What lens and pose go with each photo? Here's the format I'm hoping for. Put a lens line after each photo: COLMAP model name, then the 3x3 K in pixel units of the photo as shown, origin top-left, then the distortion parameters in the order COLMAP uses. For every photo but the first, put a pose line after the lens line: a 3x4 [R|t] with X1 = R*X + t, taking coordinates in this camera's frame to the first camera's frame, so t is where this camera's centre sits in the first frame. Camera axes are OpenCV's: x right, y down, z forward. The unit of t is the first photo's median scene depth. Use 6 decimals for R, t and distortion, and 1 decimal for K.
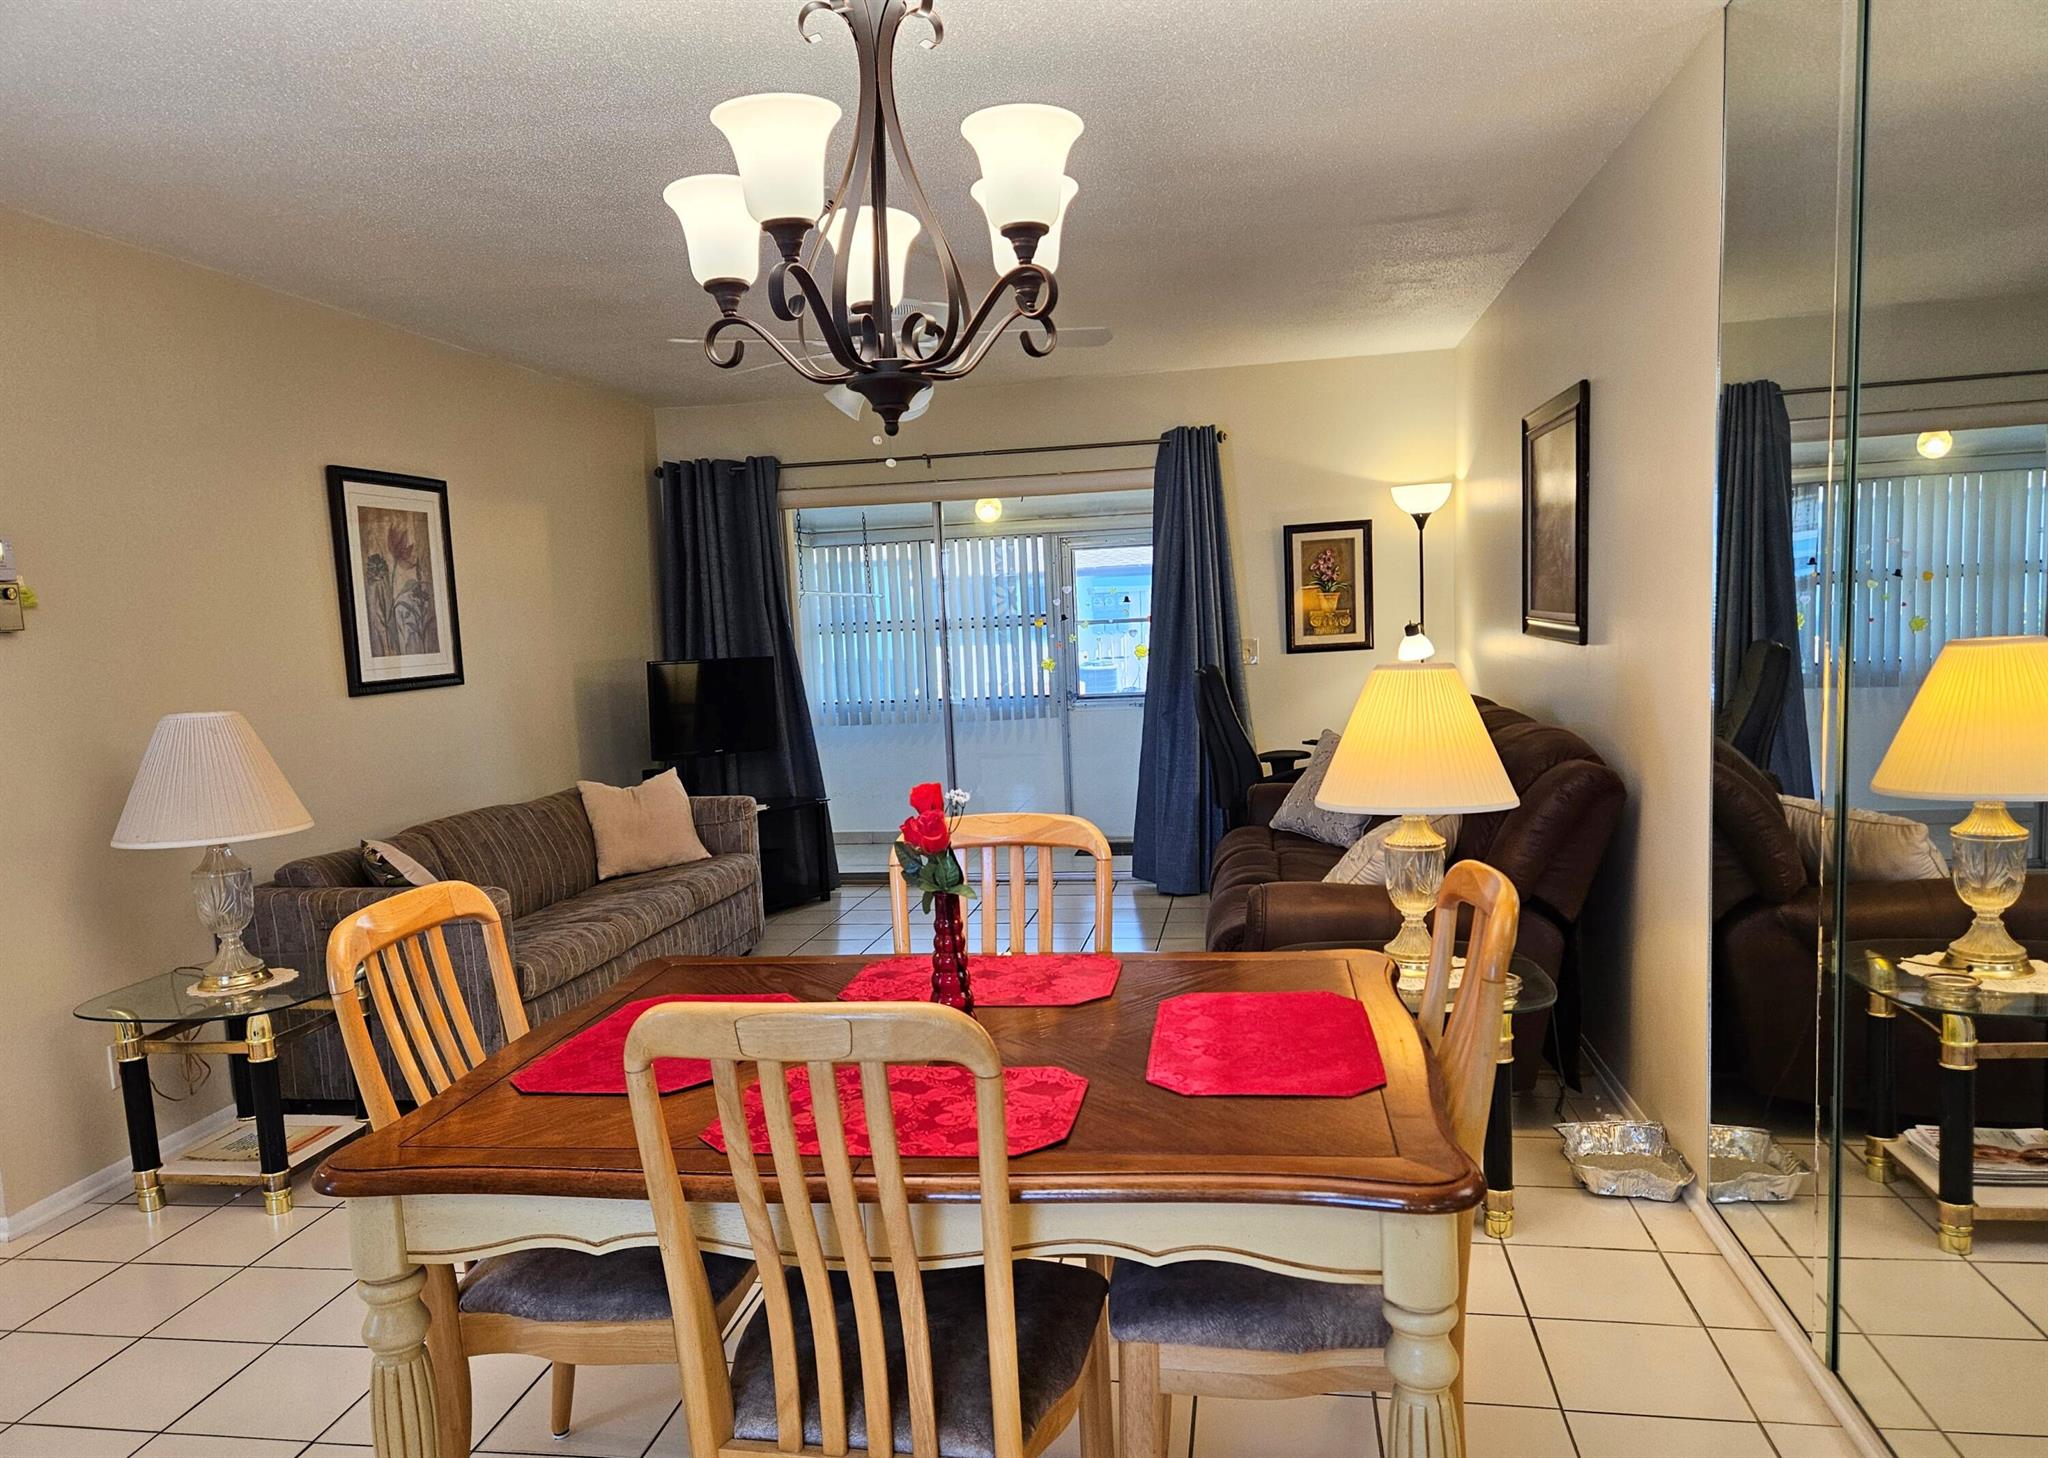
lens RADIAL K [[1425.8, 0, 1014.5], [0, 1425.8, 784.2], [0, 0, 1]] dist [0.069848, -0.000299]
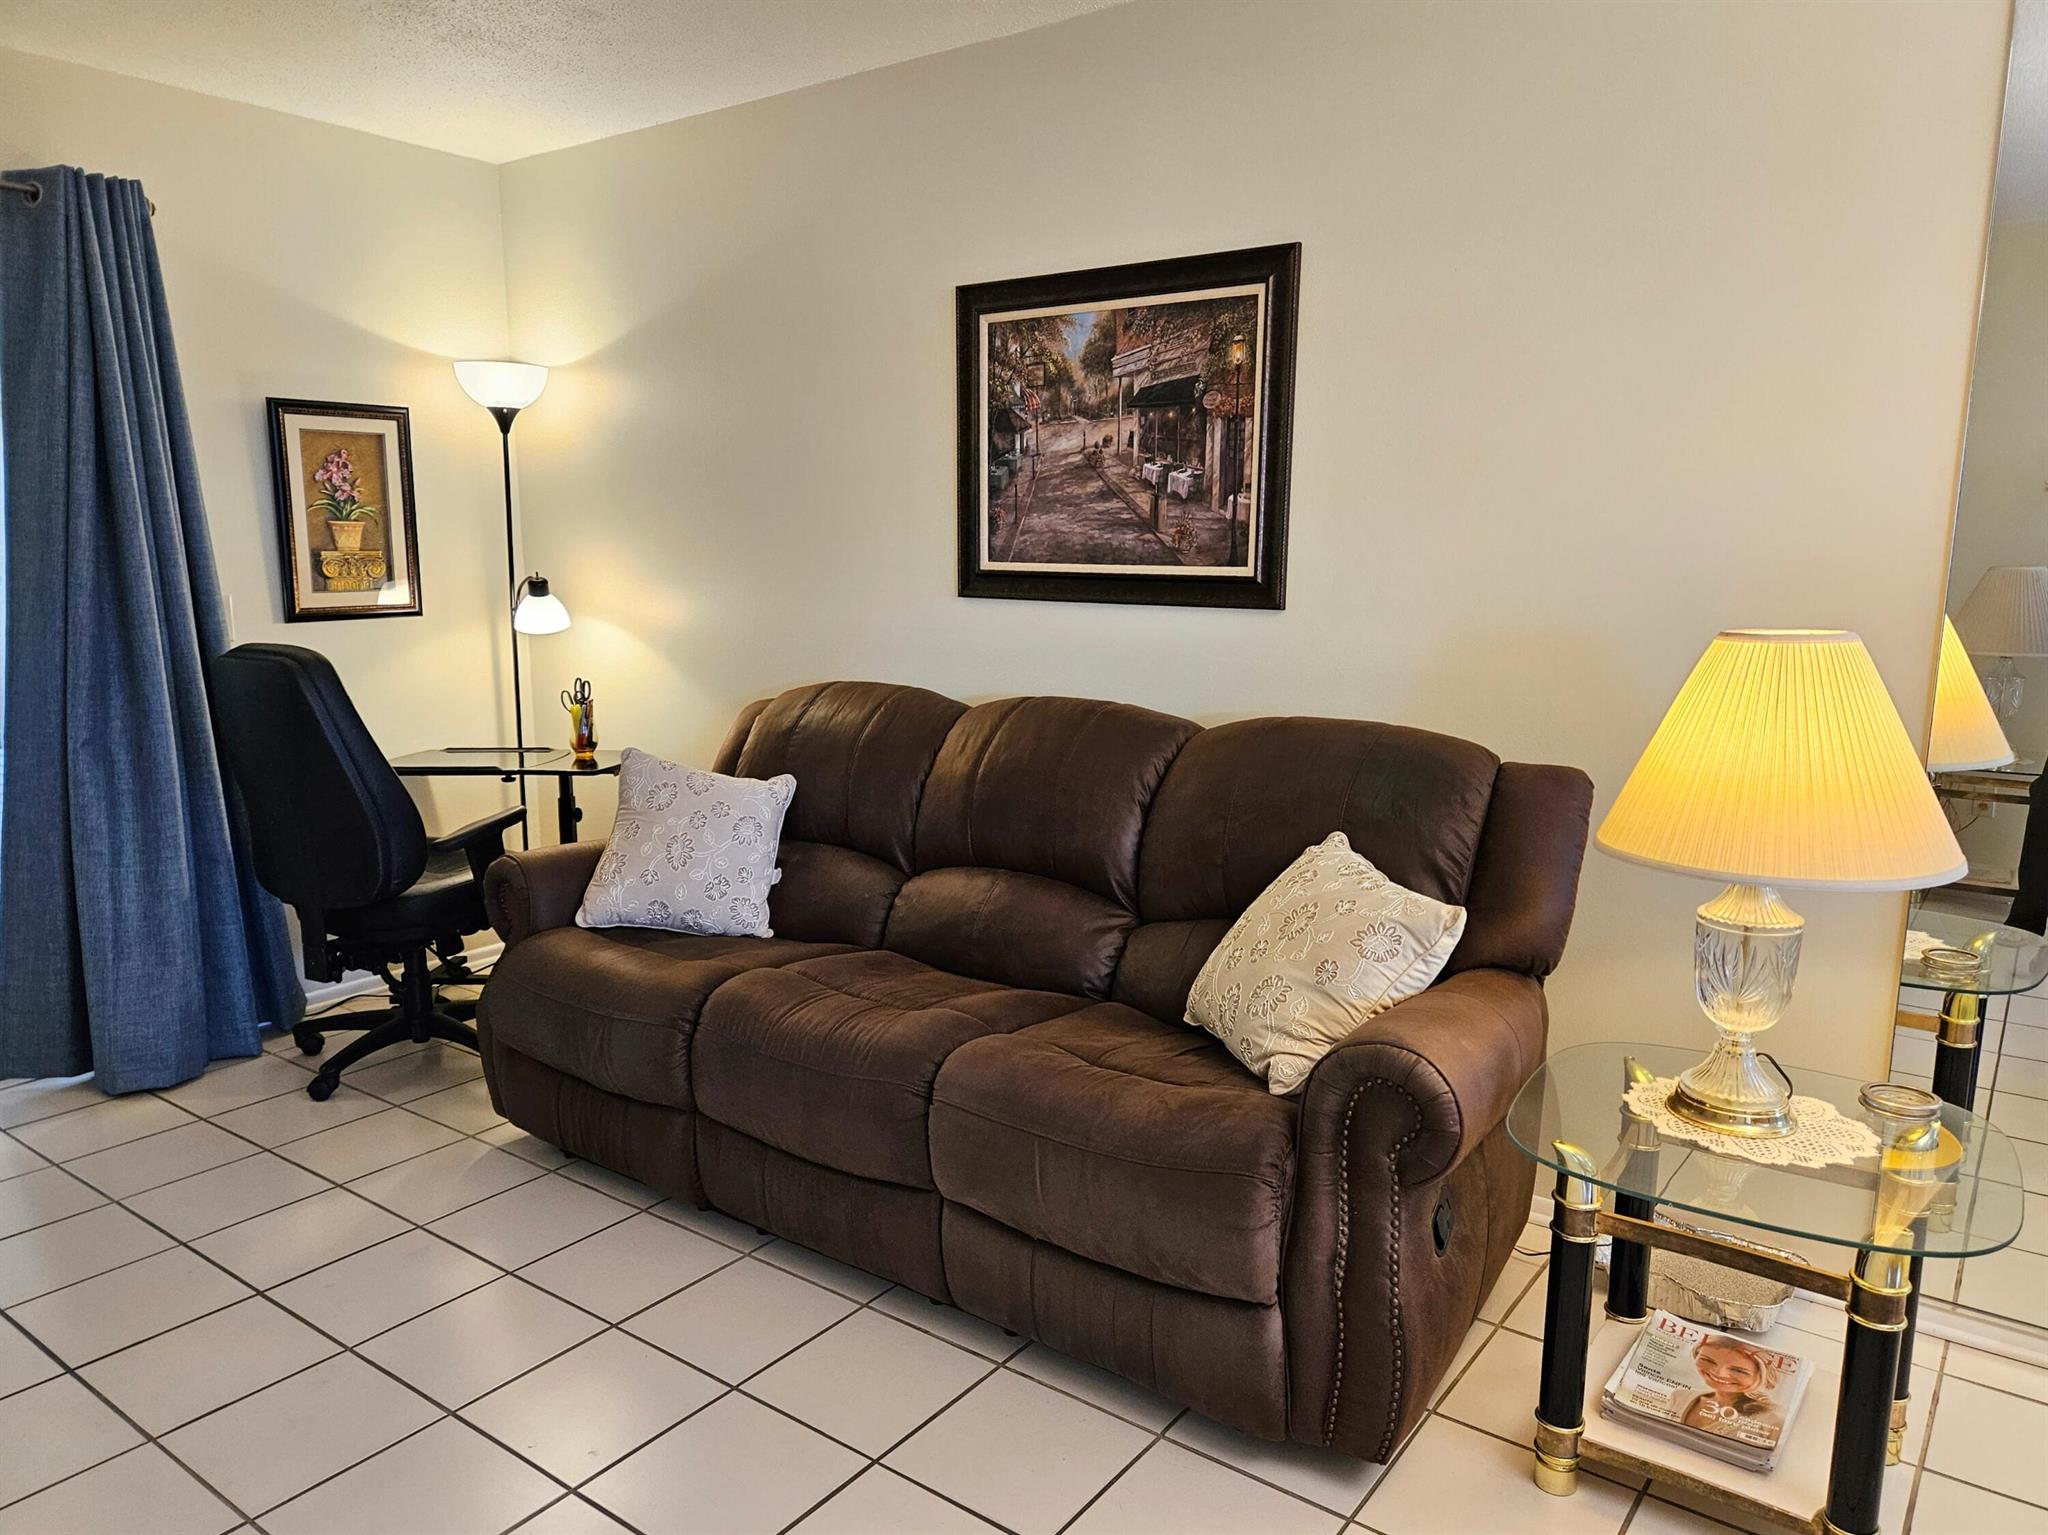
lens RADIAL K [[1409.8, 0, 1013.2], [0, 1409.8, 792.9], [0, 0, 1]] dist [0.071770, -0.066444]
pose [[0.449957, -0.111636, 0.886045, -0.203612], [0.087005, 0.992916, 0.080918, -0.045636], [-0.888802, 0.040681, 0.456482, 0.492287]]
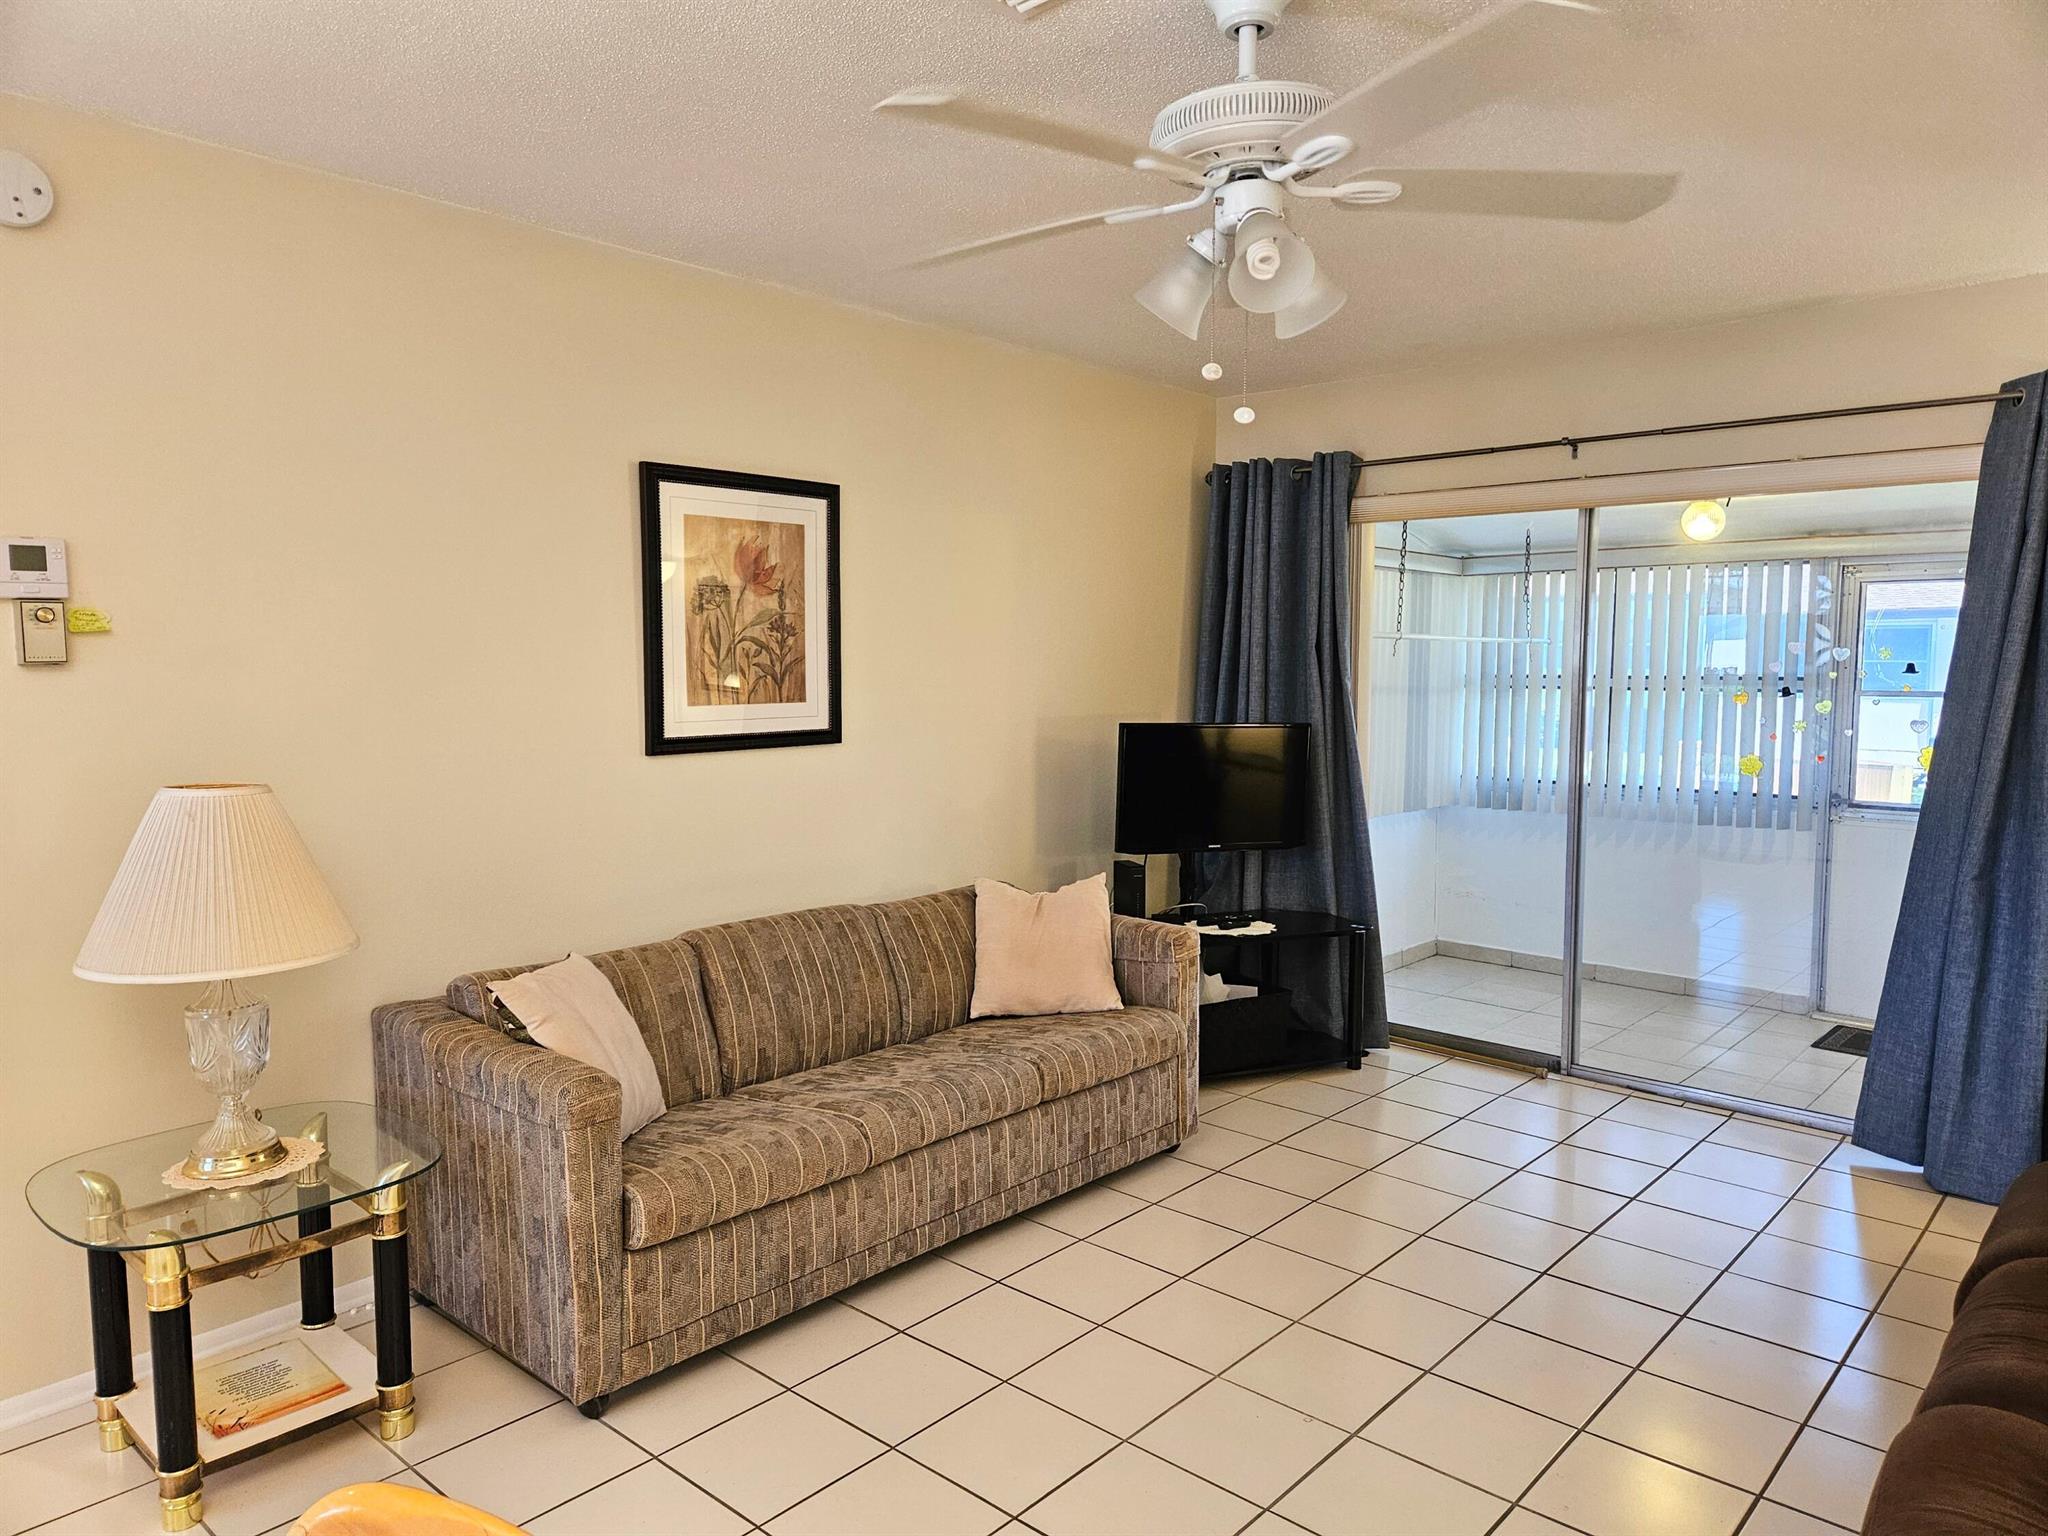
lens RADIAL K [[1353.5, 0, 1044.9], [0, 1353.5, 784.3], [0, 0, 1]] dist [0.103509, -0.105124]
pose [[0.851337, 0.097163, -0.515543, 0.080234], [-0.103632, 0.994482, 0.016295, -0.058451], [0.514281, 0.039554, 0.856709, 0.350381]]
